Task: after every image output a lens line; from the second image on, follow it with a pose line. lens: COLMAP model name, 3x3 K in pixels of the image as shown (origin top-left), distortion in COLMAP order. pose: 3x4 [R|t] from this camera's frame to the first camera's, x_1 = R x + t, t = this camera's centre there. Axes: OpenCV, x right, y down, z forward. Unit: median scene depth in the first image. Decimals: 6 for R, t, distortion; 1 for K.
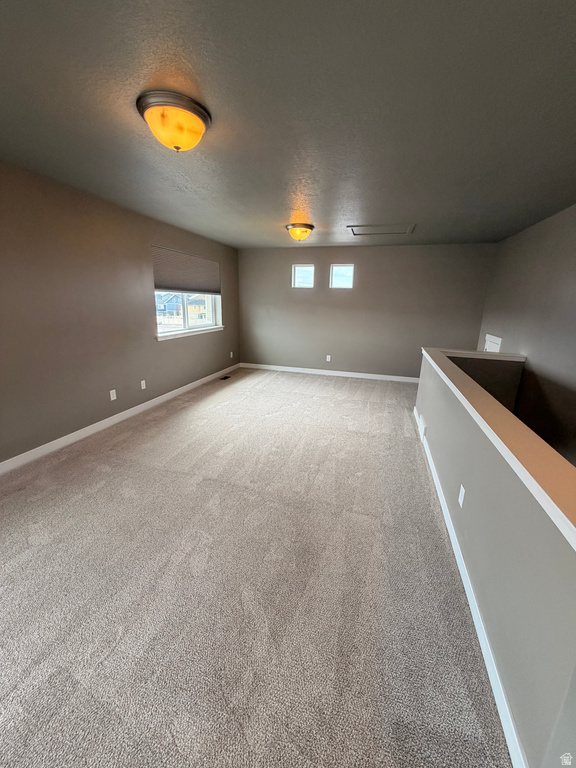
lens RADIAL K [[304.9, 0, 287.4], [0, 304.9, 384.9], [0, 0, 1]] dist [-0.001446, 0.000583]
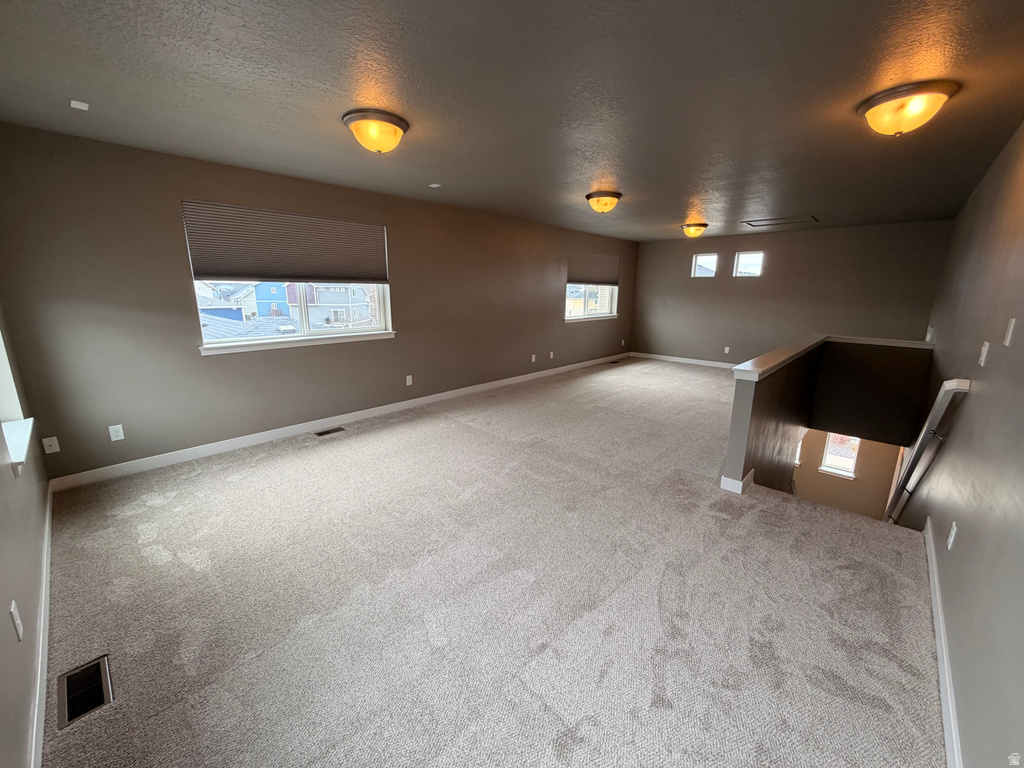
lens RADIAL K [[406.5, 0, 513.5], [0, 406.5, 382.9], [0, 0, 1]] dist [-0.001446, 0.000583]
pose [[0.899336, 0.083652, -0.429183, 0.131844], [-0.105782, 0.993997, -0.027921, 0.175717], [0.424271, 0.070510, 0.902786, -0.605496]]
